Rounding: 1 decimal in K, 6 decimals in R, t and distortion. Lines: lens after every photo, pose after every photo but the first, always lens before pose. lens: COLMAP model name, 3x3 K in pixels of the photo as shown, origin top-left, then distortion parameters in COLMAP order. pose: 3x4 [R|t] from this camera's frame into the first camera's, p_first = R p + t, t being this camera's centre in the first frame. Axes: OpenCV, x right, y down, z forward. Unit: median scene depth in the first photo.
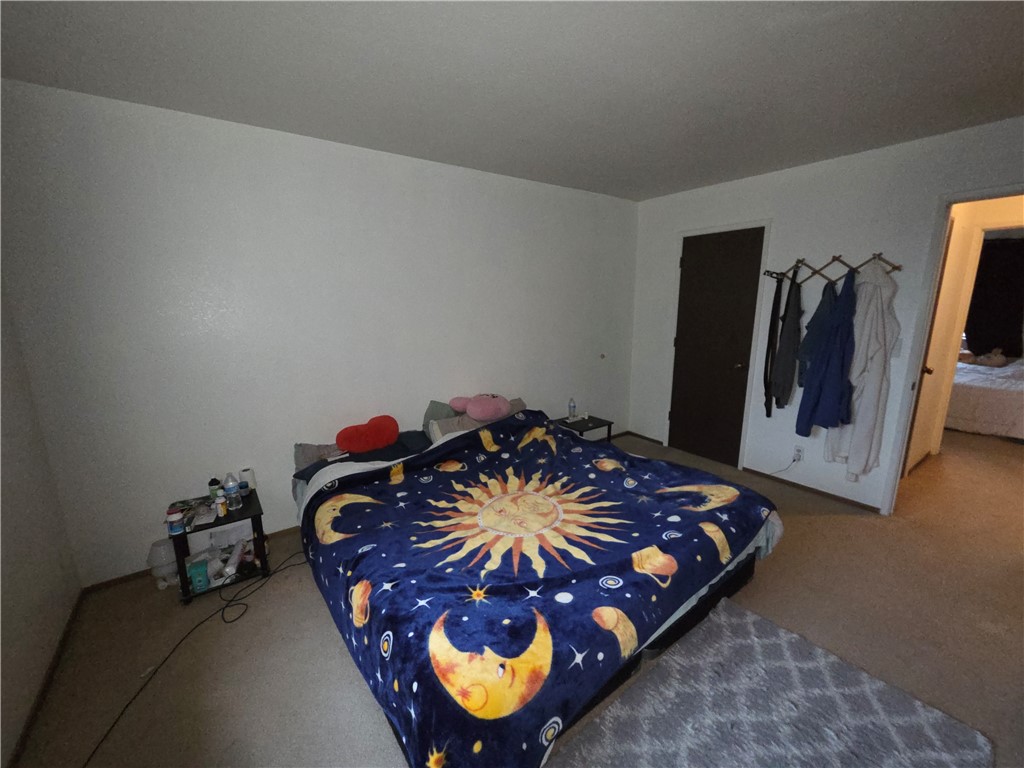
lens RADIAL K [[419.2, 0, 511.8], [0, 419.2, 386.6], [0, 0, 1]] dist [0.000924, 0.000301]
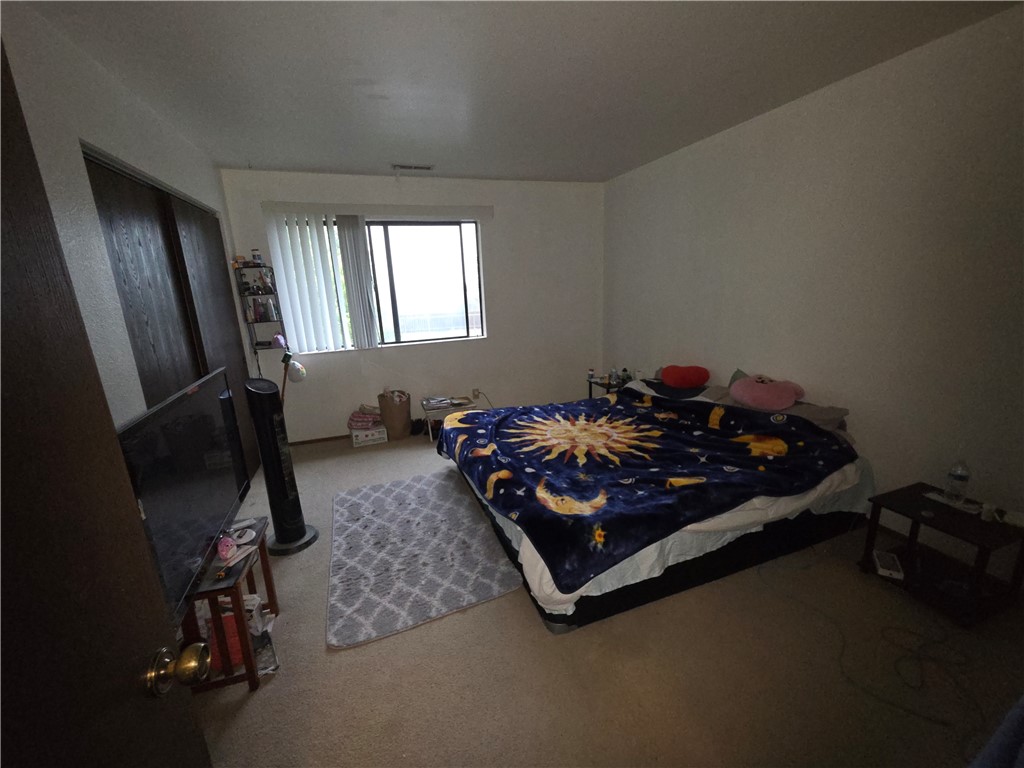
lens RADIAL K [[419.2, 0, 513.4], [0, 419.2, 381.0], [0, 0, 1]] dist [0.000924, 0.000301]
pose [[-0.281162, 0.244377, -0.928023, 1.614528], [-0.149997, 0.943957, 0.294018, -0.274500], [0.947865, 0.221867, -0.228749, 1.352567]]
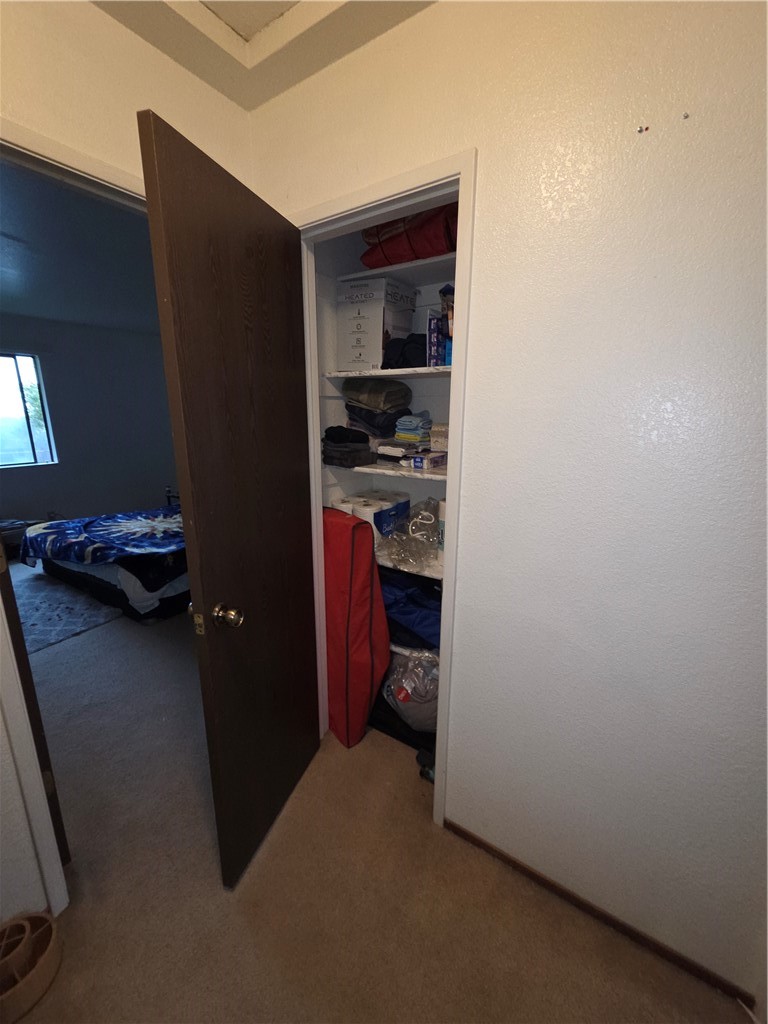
lens RADIAL K [[419.2, 0, 382.5], [0, 419.2, 510.9], [0, 0, 1]] dist [0.000924, 0.000301]
pose [[0.338379, 0.228263, -0.912905, 2.561223], [-0.188683, 0.966890, 0.171824, -0.324329], [0.921899, 0.114108, 0.370245, 1.544093]]
